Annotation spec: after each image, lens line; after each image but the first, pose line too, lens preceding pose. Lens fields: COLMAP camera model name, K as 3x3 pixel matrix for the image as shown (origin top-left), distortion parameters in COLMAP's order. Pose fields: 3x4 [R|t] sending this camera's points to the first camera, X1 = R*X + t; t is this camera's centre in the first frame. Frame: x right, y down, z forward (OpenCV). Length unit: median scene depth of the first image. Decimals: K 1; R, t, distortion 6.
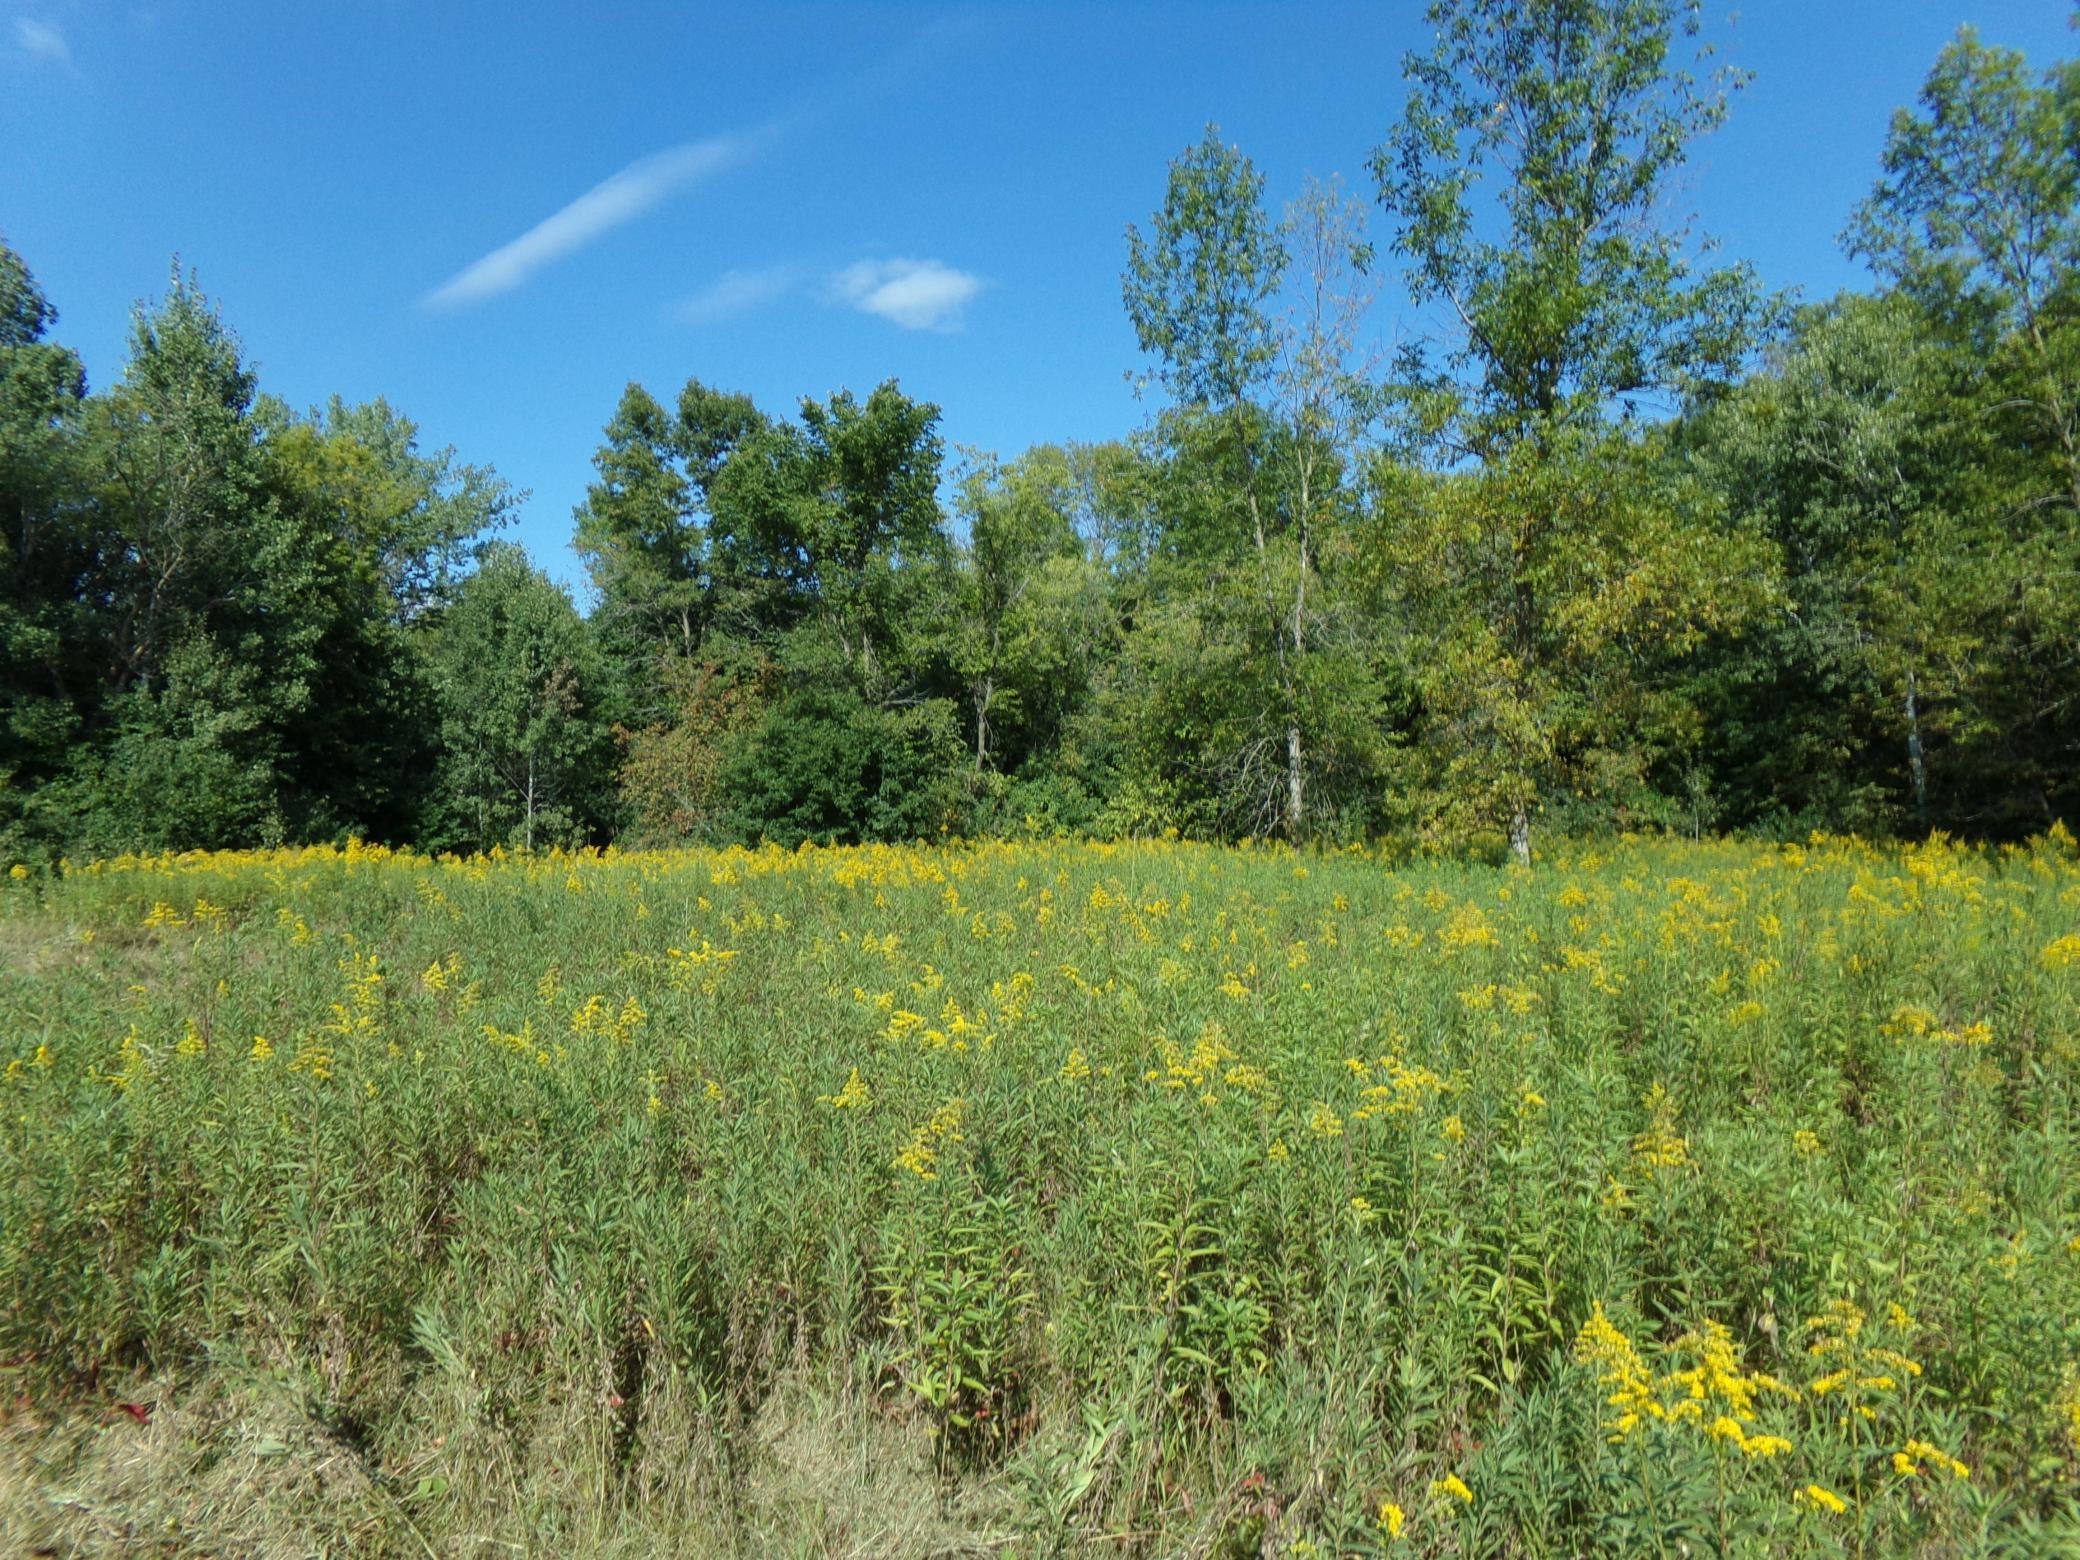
lens RADIAL K [[1512.8, 0, 1054.8], [0, 1512.8, 784.3], [0, 0, 1]] dist [0.065067, 0.031174]
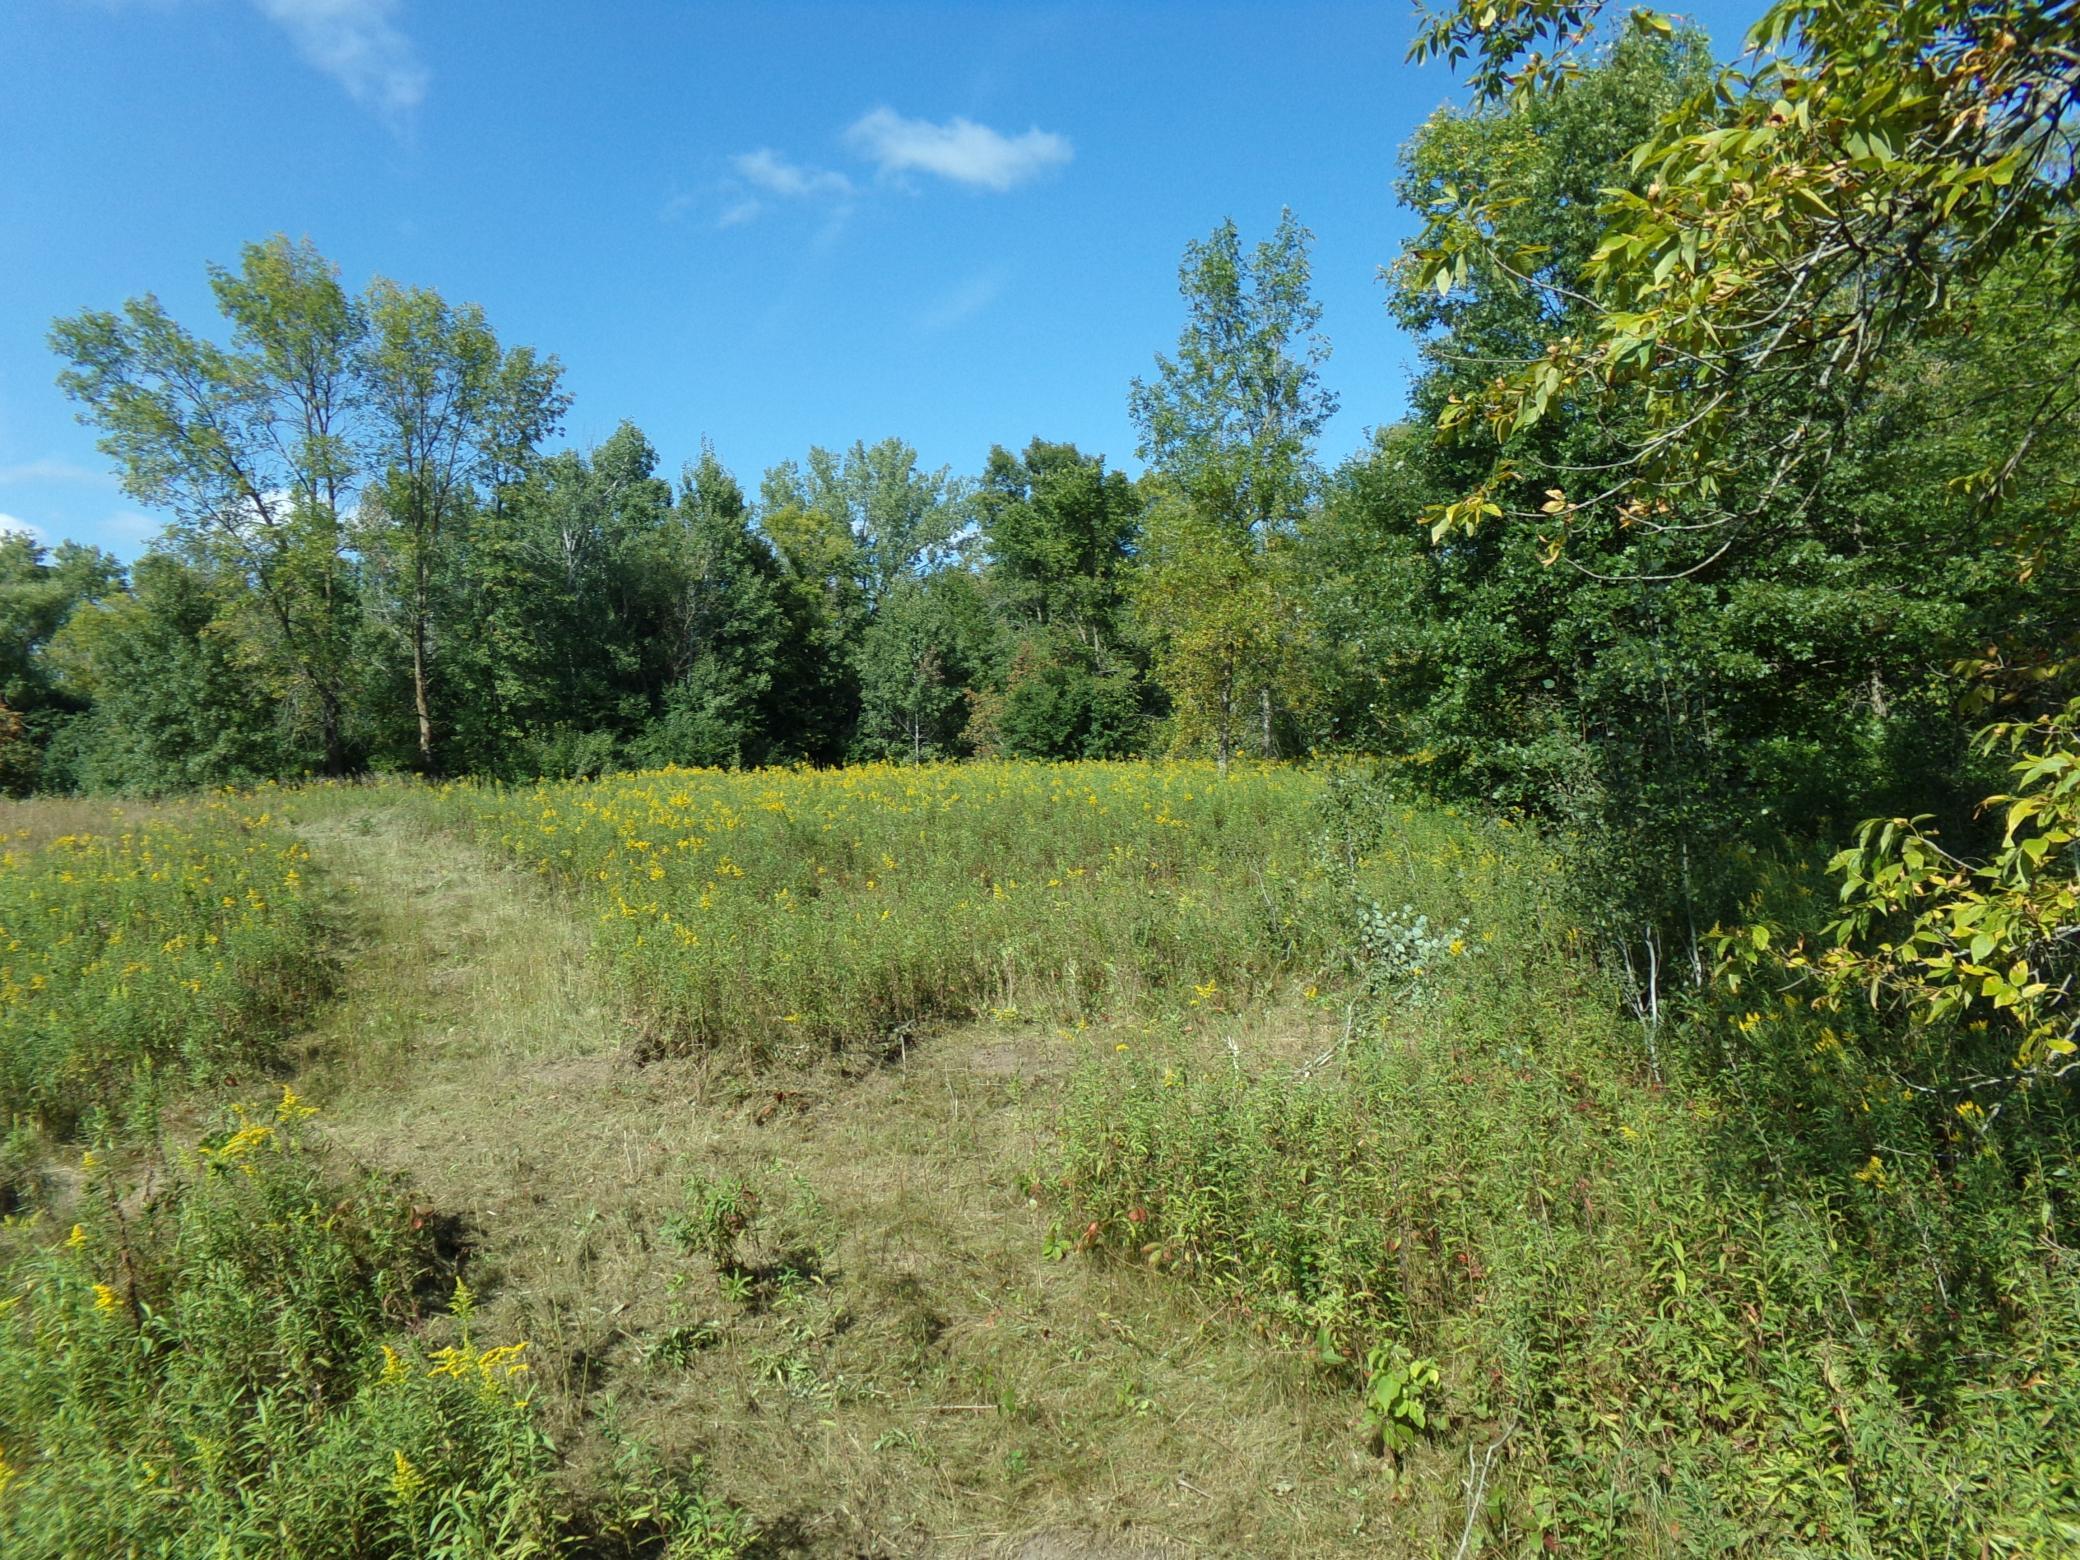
lens RADIAL K [[1512.8, 0, 1023.0], [0, 1512.8, 760.4], [0, 0, 1]] dist [0.065067, 0.031174]
pose [[0.923174, -0.015862, -0.384056, 0.414221], [0.028607, 0.999212, 0.027497, -0.009229], [0.383317, -0.036372, 0.922900, -0.441317]]
